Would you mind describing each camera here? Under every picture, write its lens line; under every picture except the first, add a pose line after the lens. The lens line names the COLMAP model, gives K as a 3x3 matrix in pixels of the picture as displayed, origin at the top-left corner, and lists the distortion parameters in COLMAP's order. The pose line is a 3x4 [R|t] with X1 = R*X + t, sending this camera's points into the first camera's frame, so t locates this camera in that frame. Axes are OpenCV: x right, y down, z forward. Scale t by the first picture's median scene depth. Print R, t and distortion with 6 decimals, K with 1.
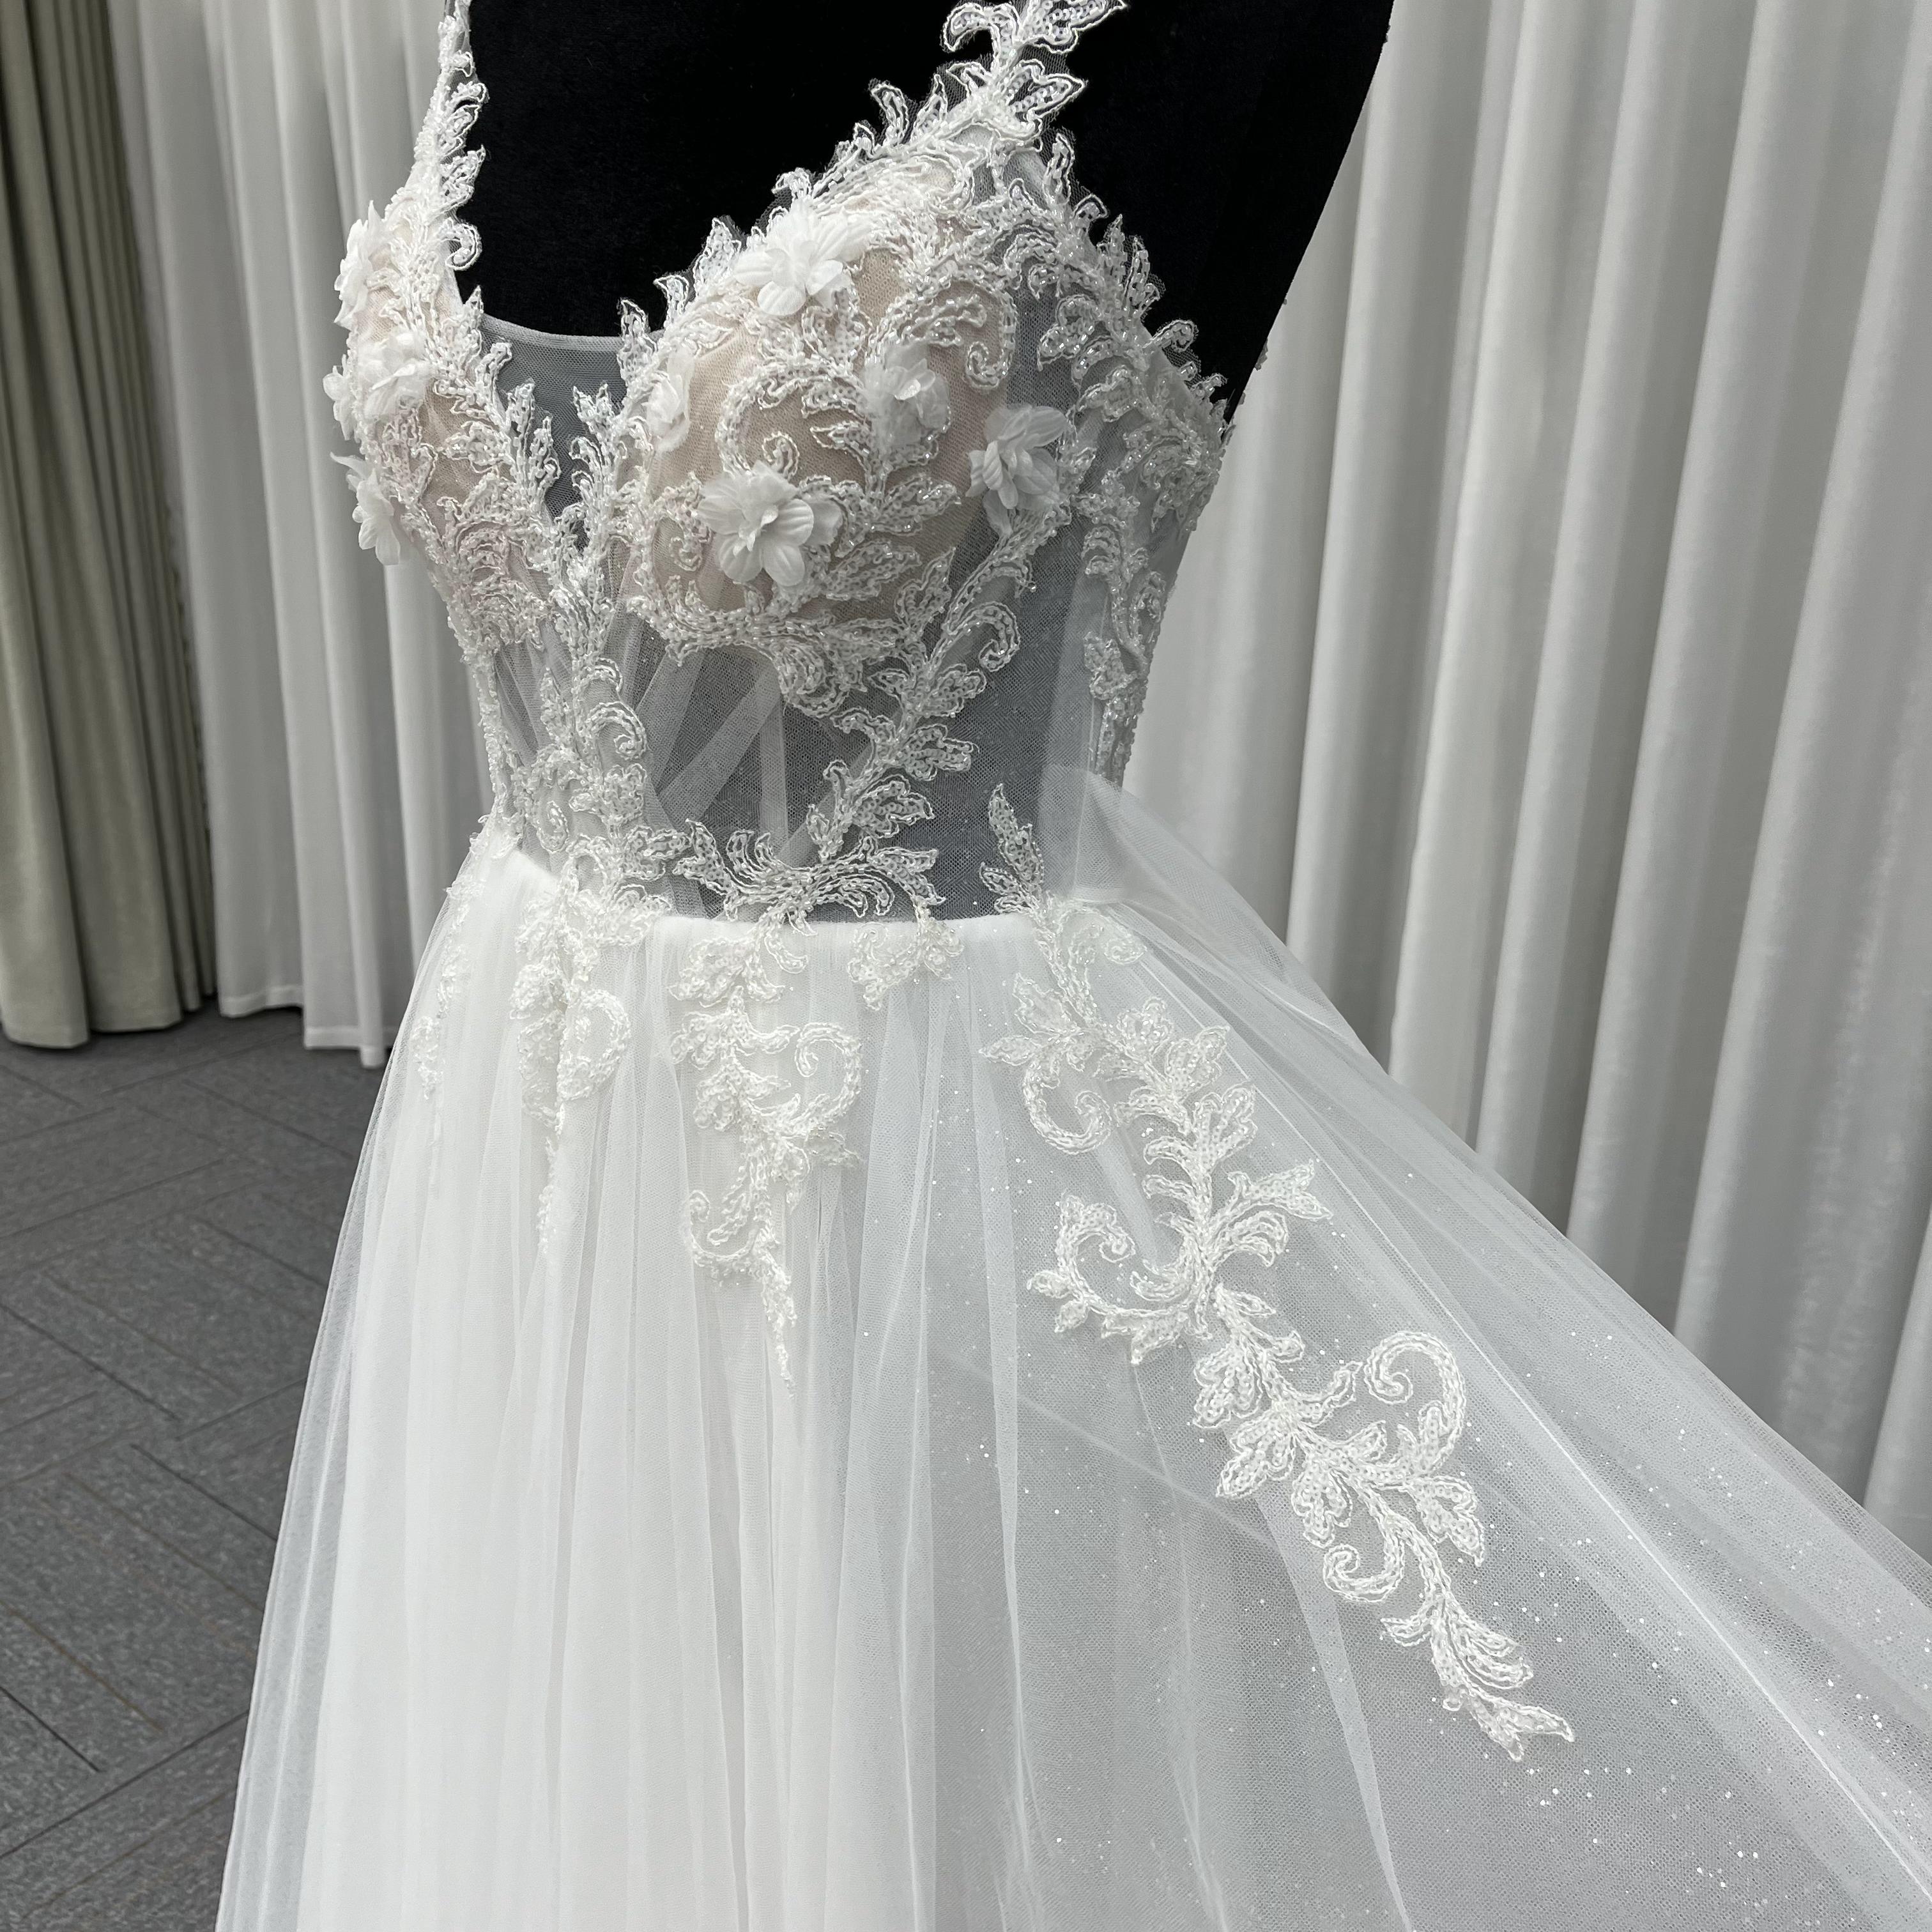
lens RADIAL K [[1985.7, 0, 948.7], [0, 1985.7, 976.6], [0, 0, 1]] dist [0.034015, -0.027723]
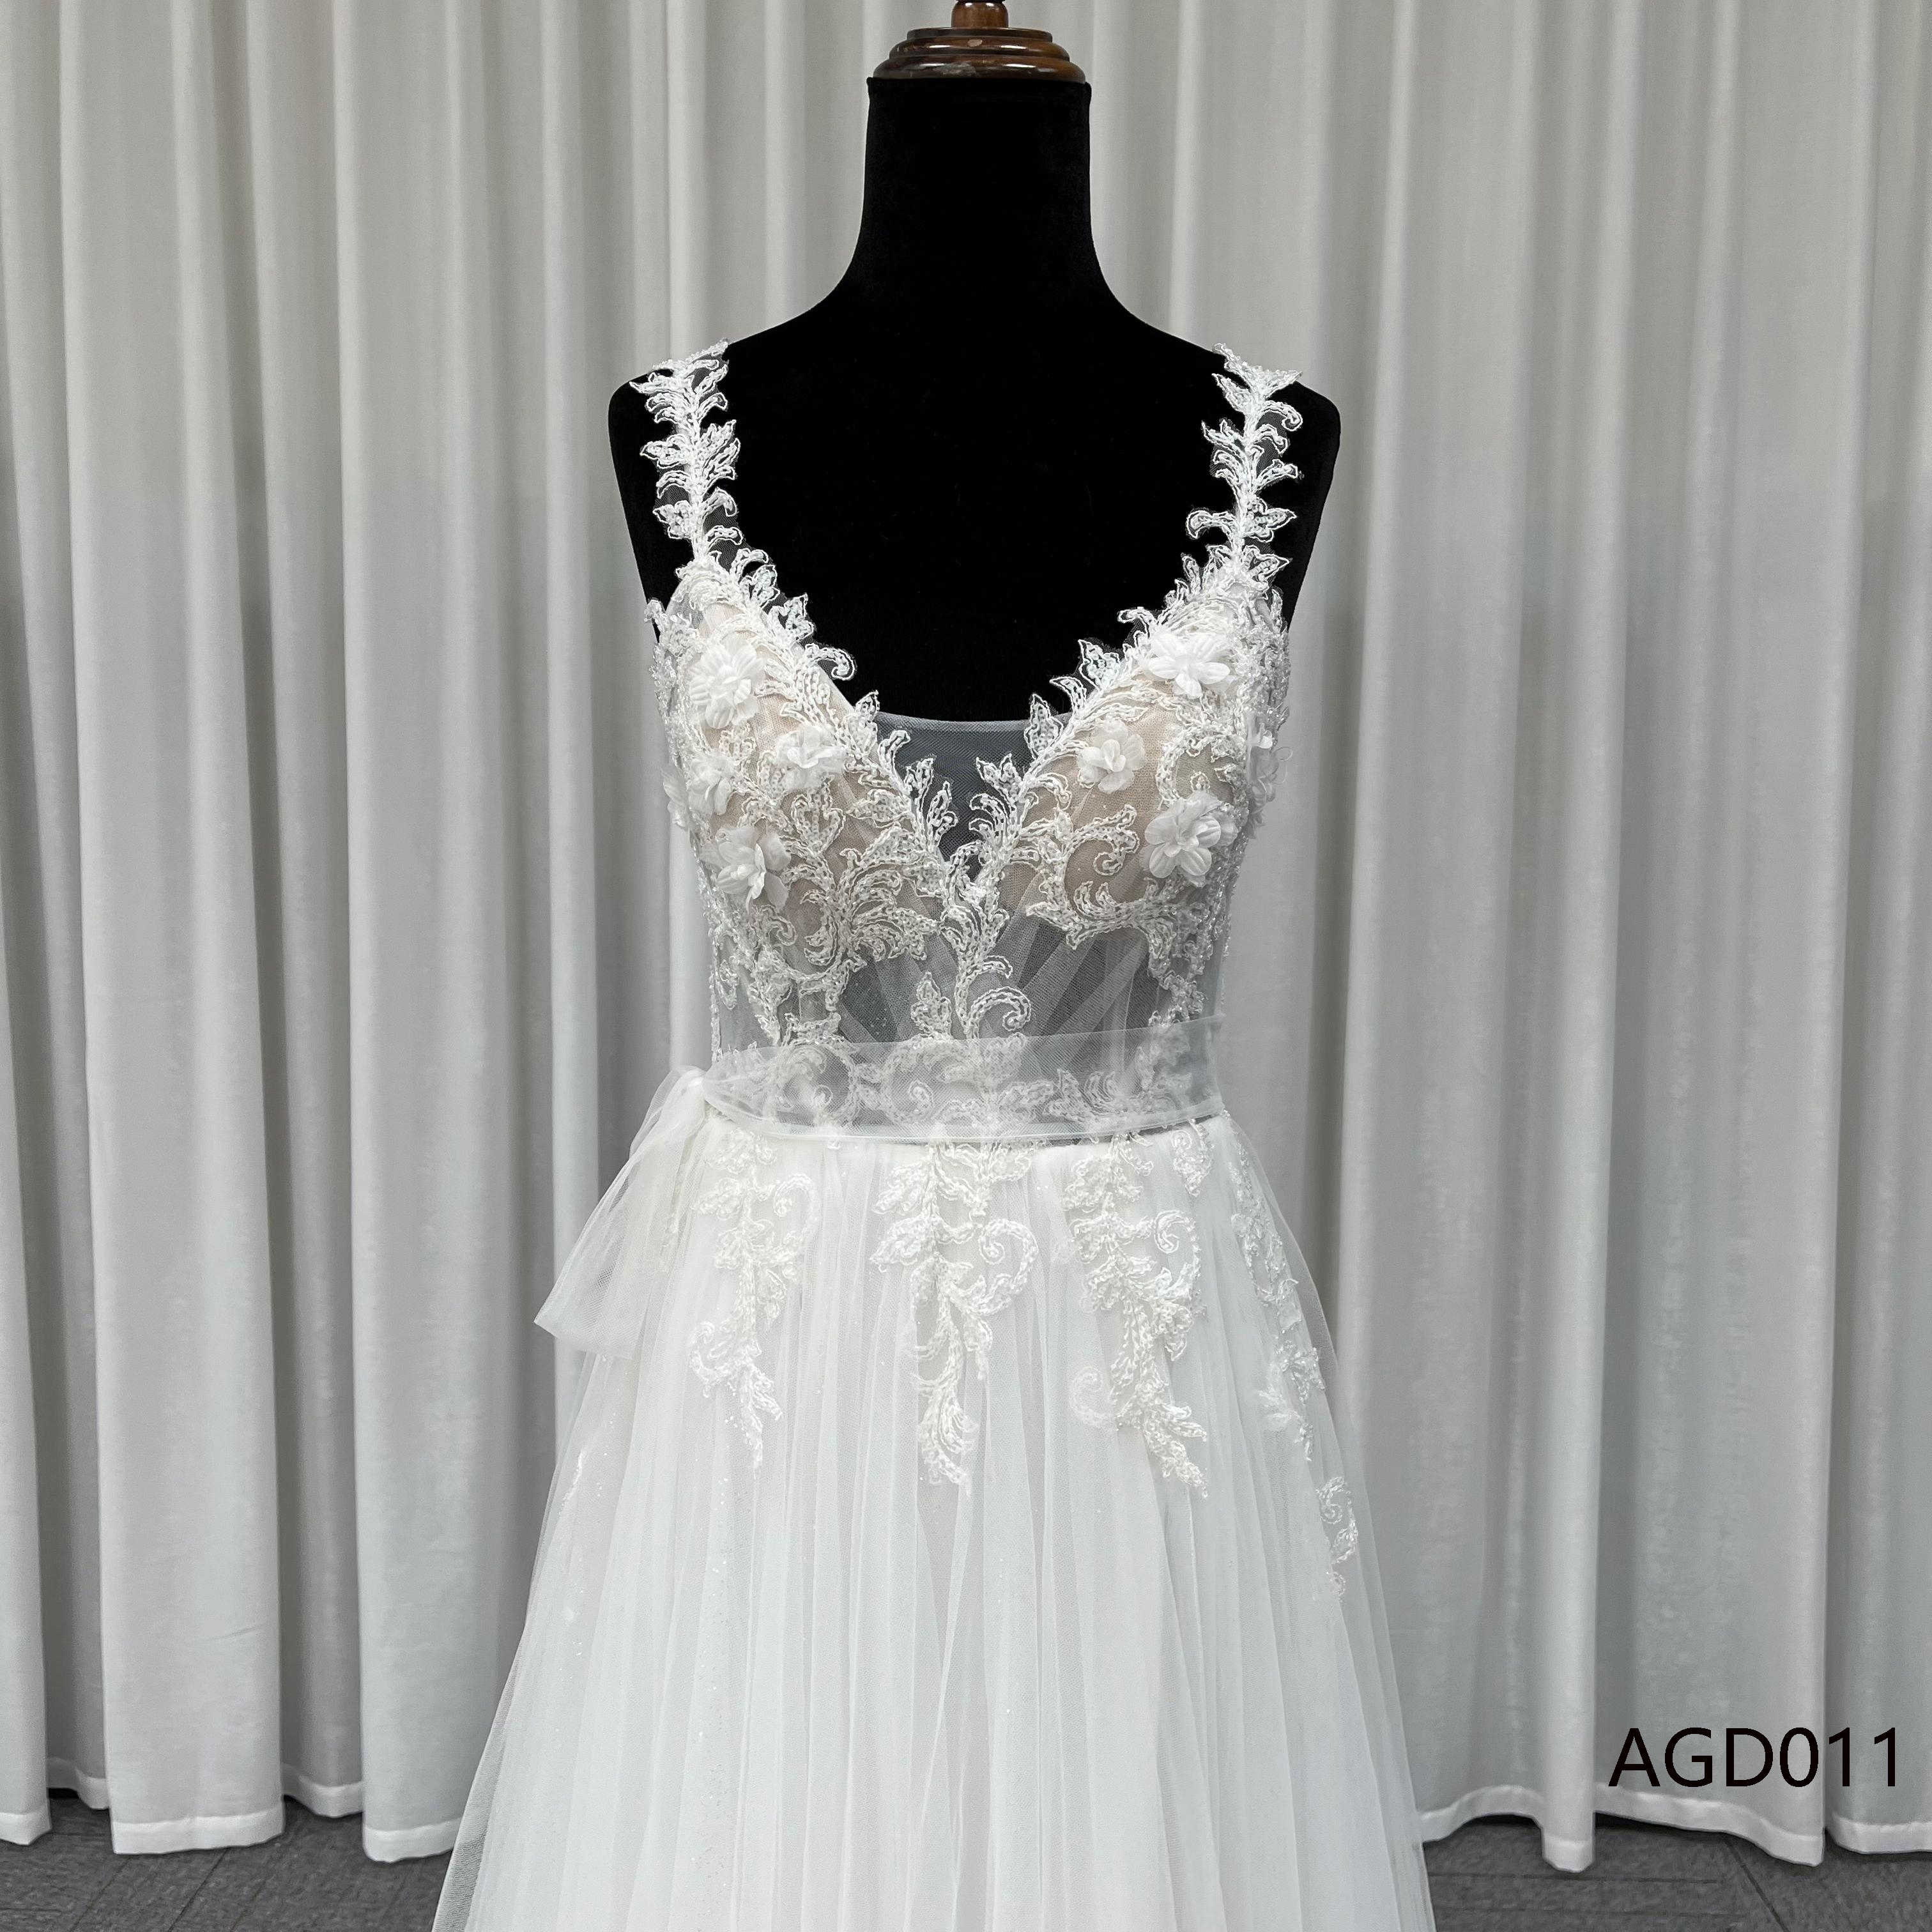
lens RADIAL K [[1937.0, 0, 966.5], [0, 1937.0, 991.0], [0, 0, 1]] dist [0.120709, -0.172597]
pose [[0.796187, -0.092527, 0.597933, -0.985860], [0.229914, 0.960377, -0.157531, 0.061970], [-0.559665, 0.262897, 0.785913, 0.008778]]
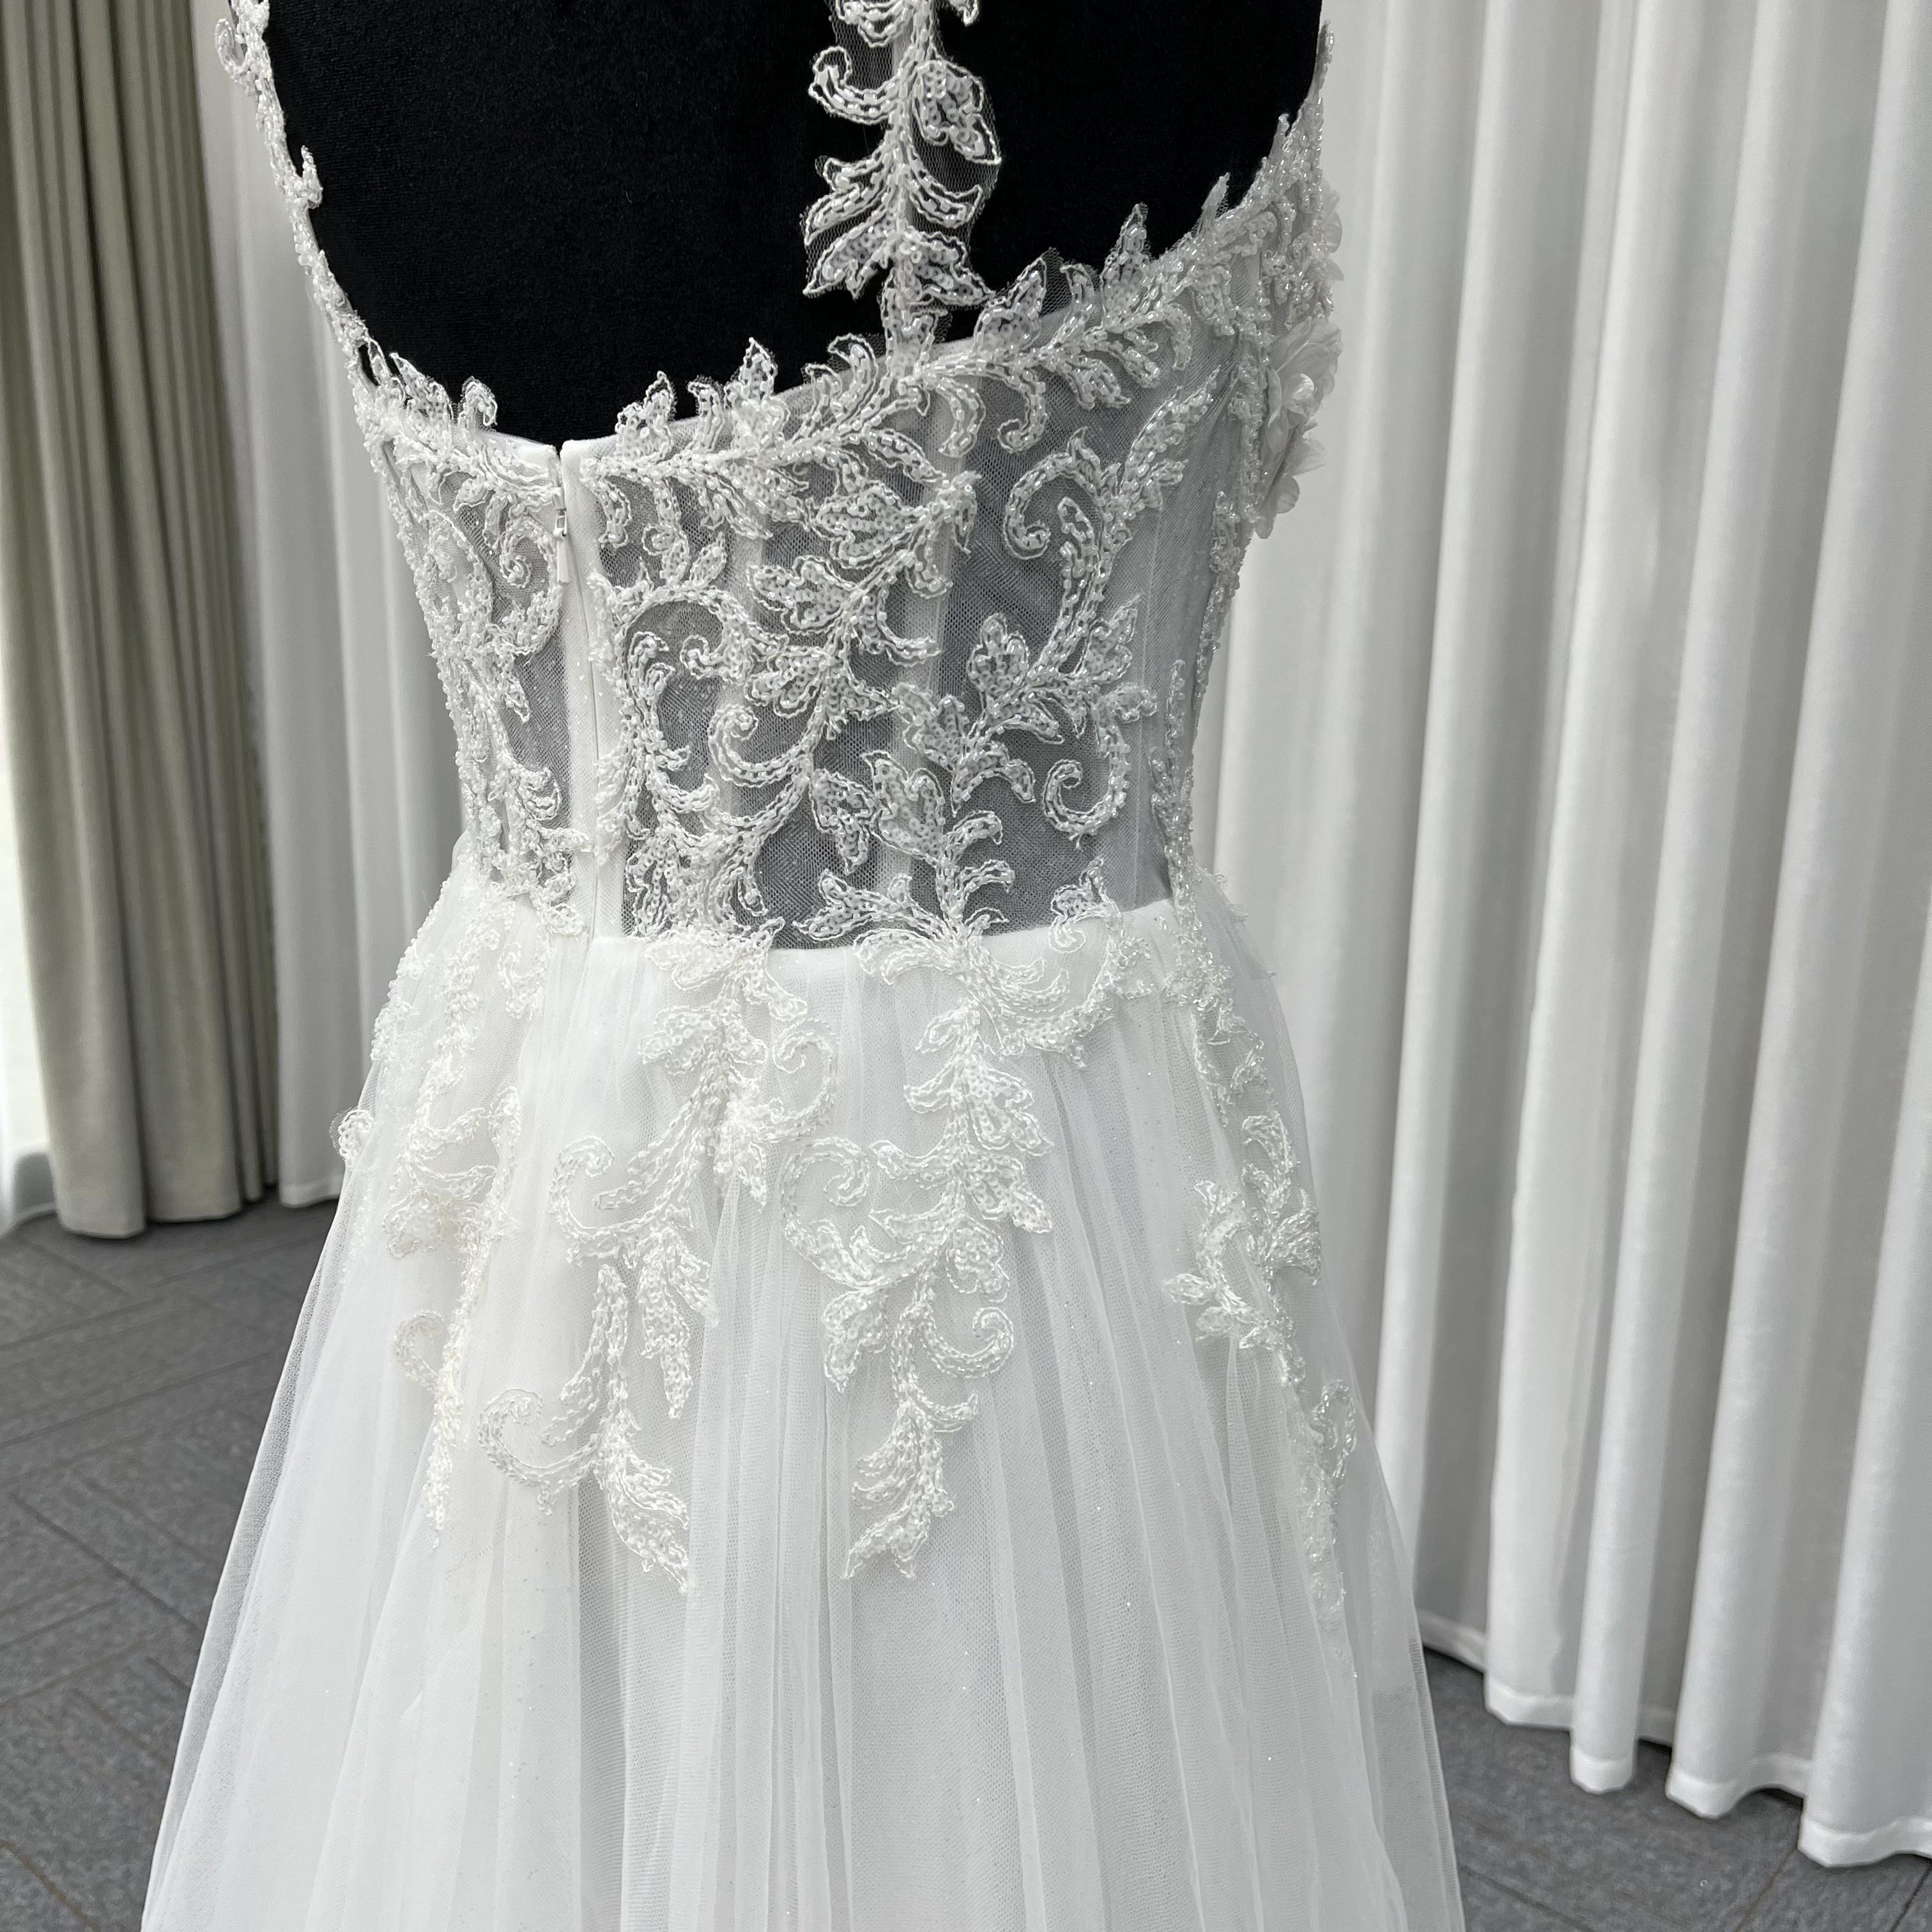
lens RADIAL K [[1942.1, 0, 962.5], [0, 1942.1, 983.0], [0, 0, 1]] dist [0.060197, -0.078604]
pose [[0.998869, -0.001592, -0.047519, 0.028027], [-0.004515, 0.991747, -0.128134, 0.109149], [0.047331, 0.128204, 0.990618, 0.223296]]
